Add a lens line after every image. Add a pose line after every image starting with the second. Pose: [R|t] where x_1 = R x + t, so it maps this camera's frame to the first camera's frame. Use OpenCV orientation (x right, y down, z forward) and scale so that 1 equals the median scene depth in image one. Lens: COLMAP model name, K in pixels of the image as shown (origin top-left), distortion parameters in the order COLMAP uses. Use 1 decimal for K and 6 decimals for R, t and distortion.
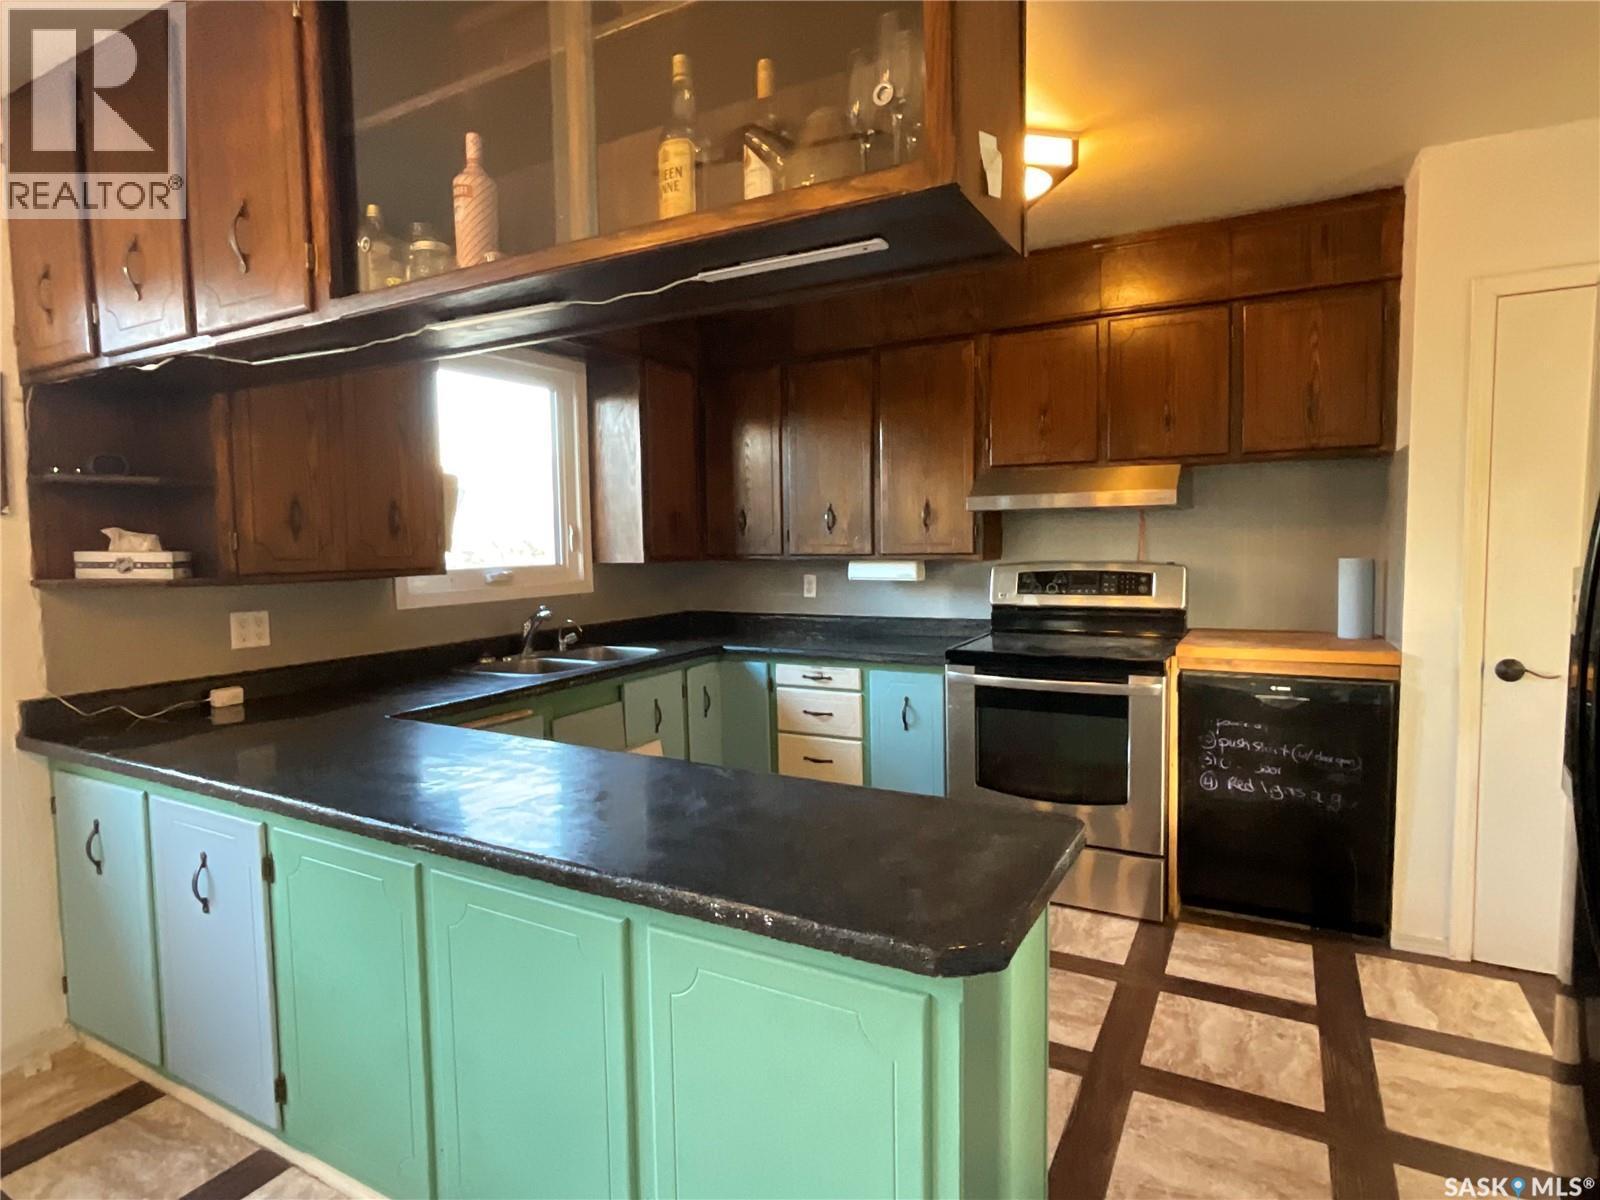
lens RADIAL K [[865.9, 0, 799.8], [0, 865.9, 597.0], [0, 0, 1]] dist [0.002688, 0.000214]
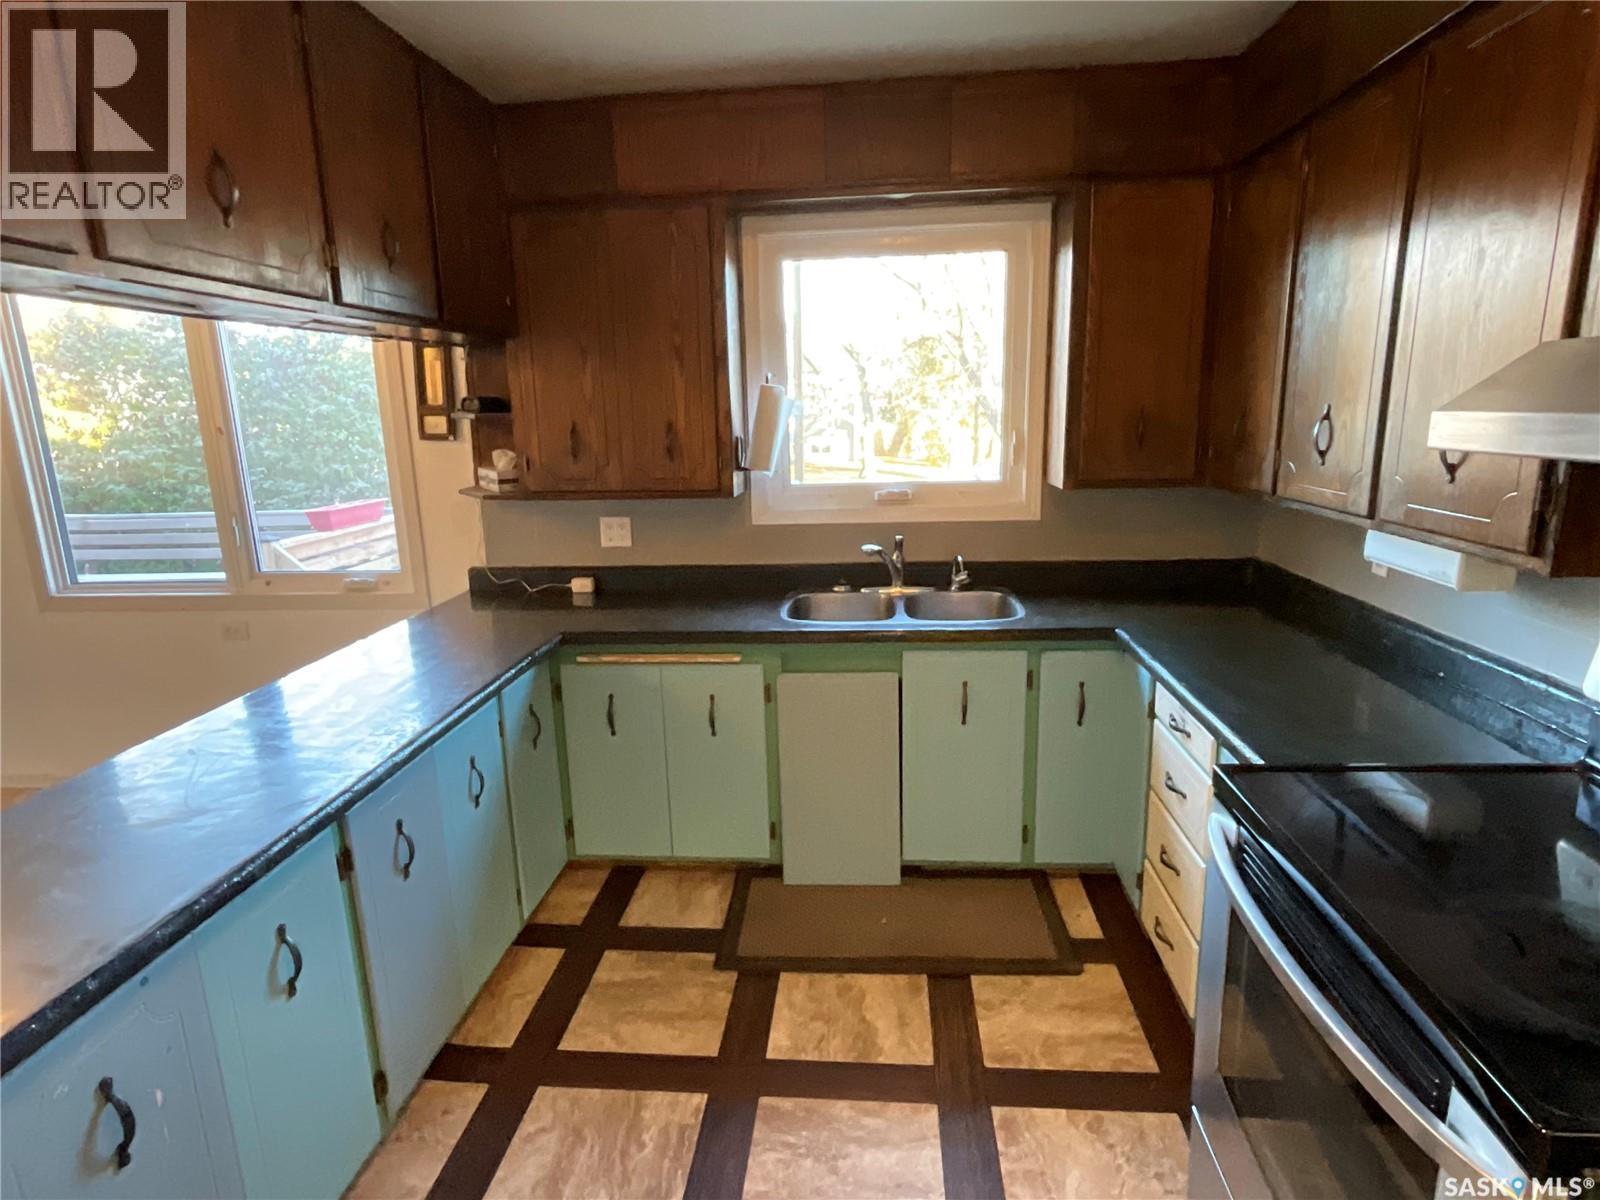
lens RADIAL K [[865.9, 0, 801.7], [0, 865.9, 598.0], [0, 0, 1]] dist [0.002688, 0.000214]
pose [[0.406526, 0.201821, -0.891070, 0.548199], [-0.043495, 0.978466, 0.201772, -0.124074], [0.912603, -0.043269, 0.406550, 0.733680]]
